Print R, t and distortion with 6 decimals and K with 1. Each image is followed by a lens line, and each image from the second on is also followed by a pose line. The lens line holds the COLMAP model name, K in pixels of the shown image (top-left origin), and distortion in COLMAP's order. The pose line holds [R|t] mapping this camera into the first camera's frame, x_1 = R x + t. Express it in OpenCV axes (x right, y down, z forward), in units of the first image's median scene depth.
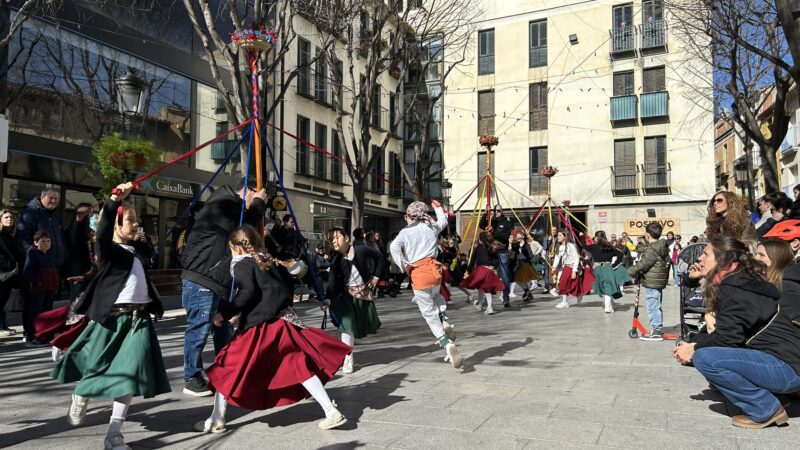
lens RADIAL K [[594.3, 0, 399.9], [0, 594.3, 226.6], [0, 0, 1]] dist [0.010644, -0.005686]
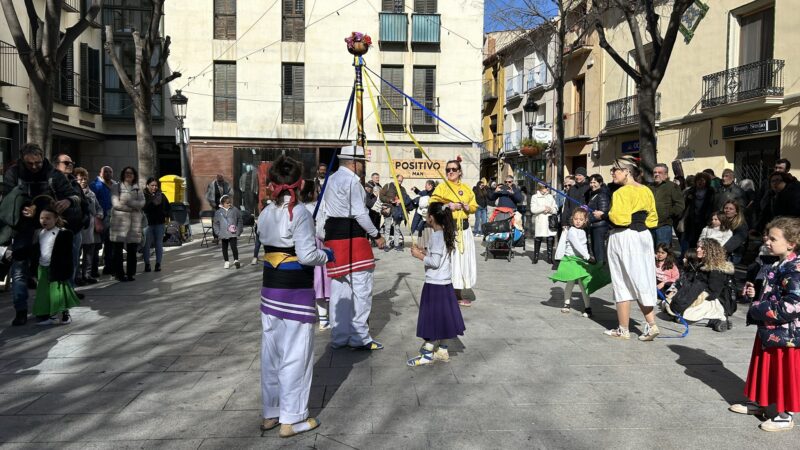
lens RADIAL K [[594.3, 0, 404.1], [0, 594.3, 224.4], [0, 0, 1]] dist [0.010644, -0.005686]
pose [[0.887795, -0.005632, 0.460205, -0.004687], [-0.048019, 0.993334, 0.104792, -0.009343], [-0.457727, -0.115133, 0.881607, 0.209916]]
